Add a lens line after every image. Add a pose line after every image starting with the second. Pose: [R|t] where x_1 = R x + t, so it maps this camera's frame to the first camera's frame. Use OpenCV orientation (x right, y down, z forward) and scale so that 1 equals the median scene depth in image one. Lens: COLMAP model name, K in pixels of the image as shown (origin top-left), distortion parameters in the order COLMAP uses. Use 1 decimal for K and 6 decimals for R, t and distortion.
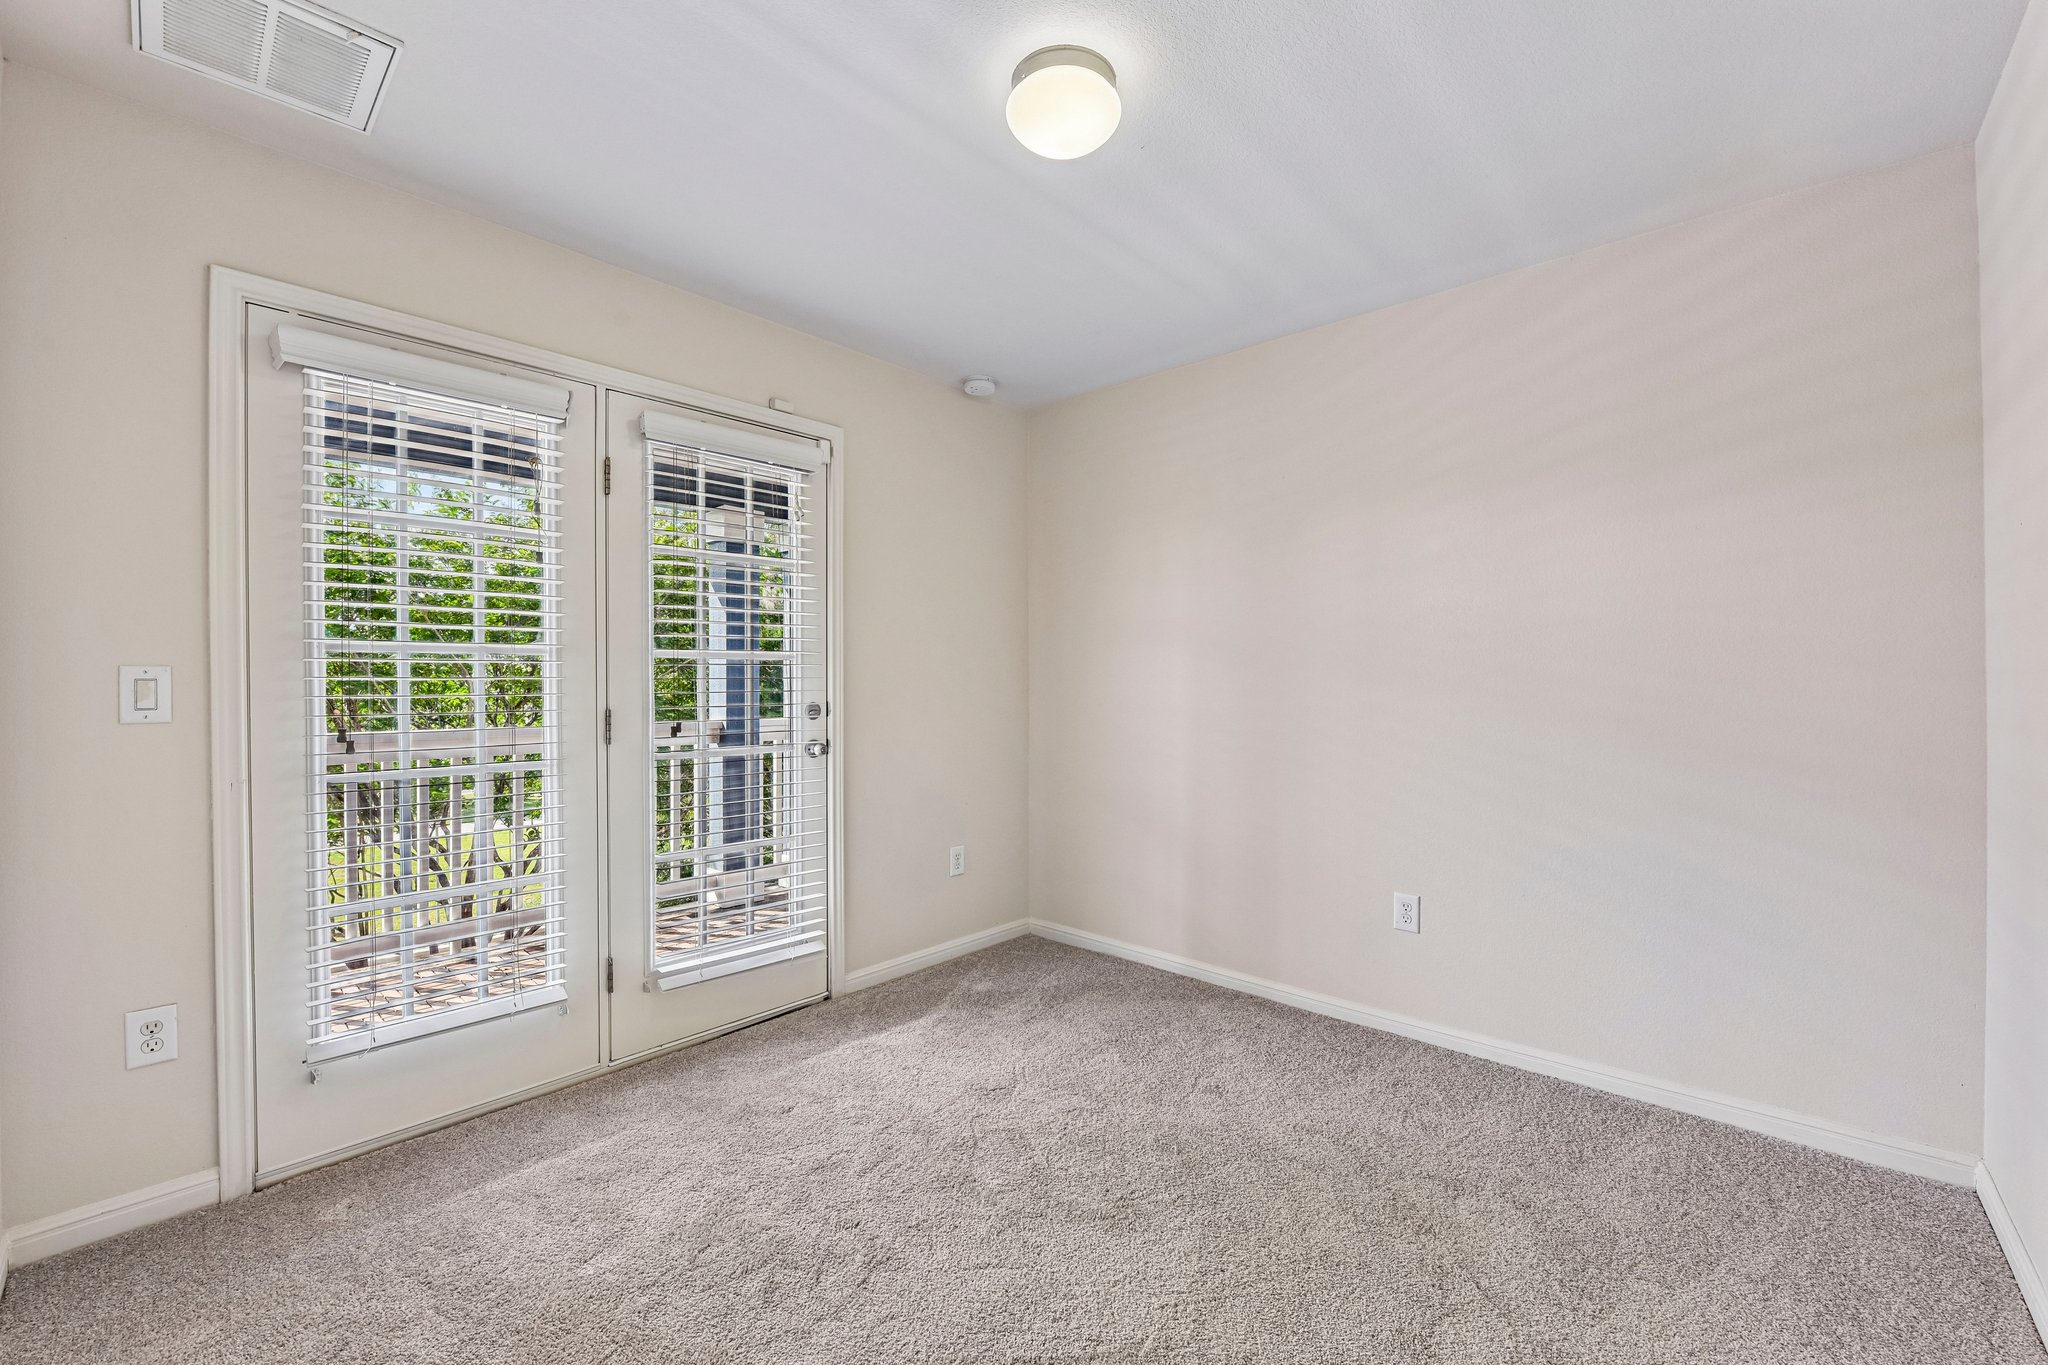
lens RADIAL K [[827.3, 0, 1042.5], [0, 827.3, 682.5], [0, 0, 1]] dist [-0.010677, -0.000700]
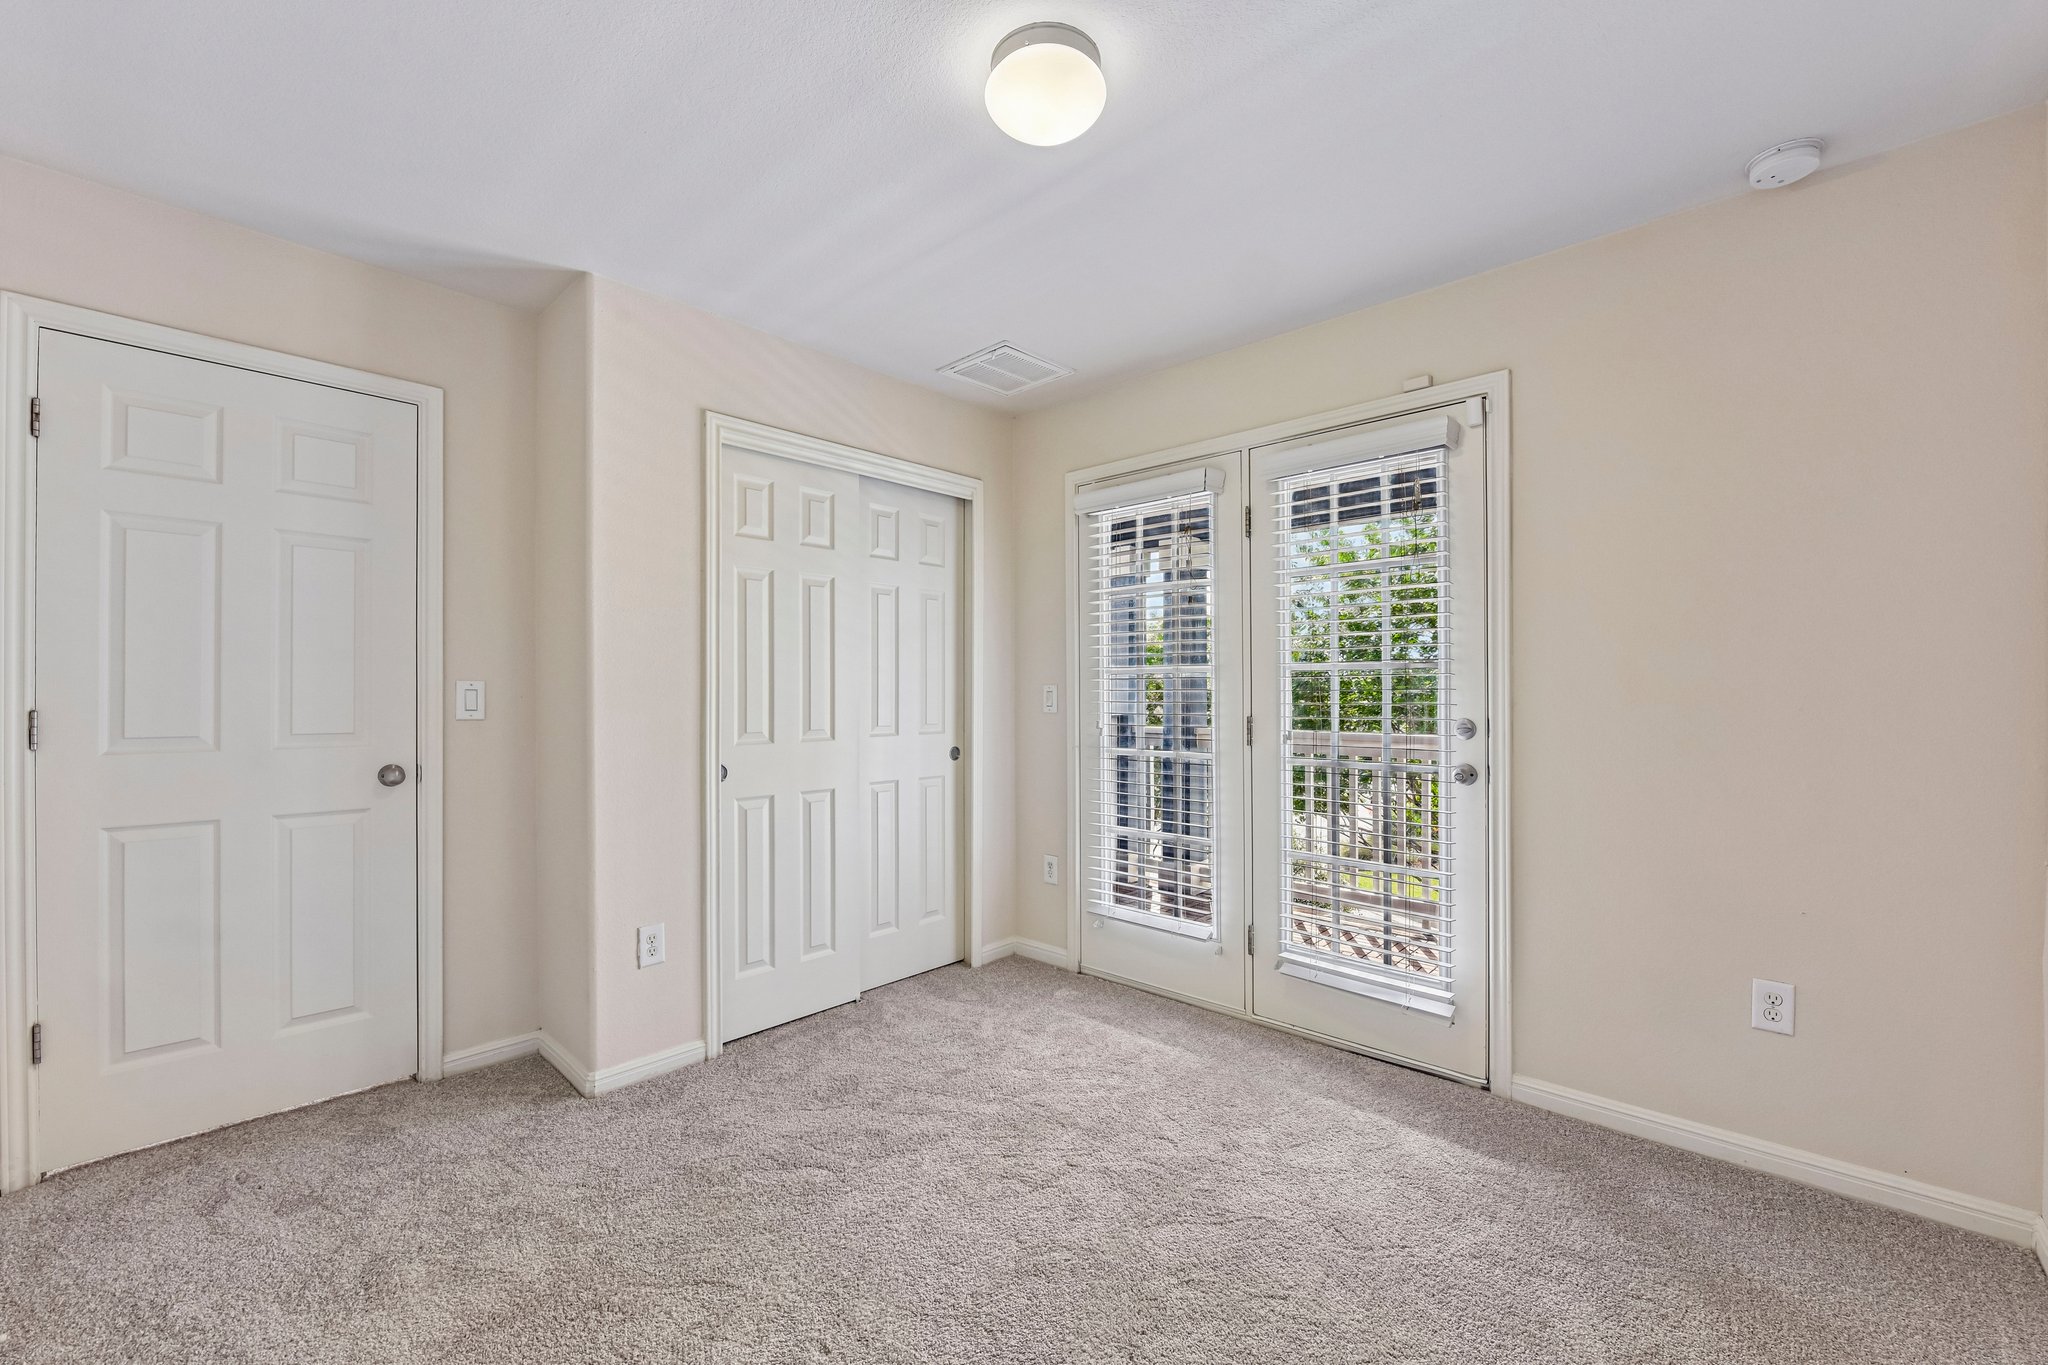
lens RADIAL K [[827.3, 0, 1042.7], [0, 827.3, 685.9], [0, 0, 1]] dist [-0.010677, -0.000700]
pose [[-0.009133, -0.007527, -0.999930, 0.617141], [-0.004093, 0.999964, -0.007490, -0.000761], [0.999950, 0.004025, -0.009163, 0.652332]]
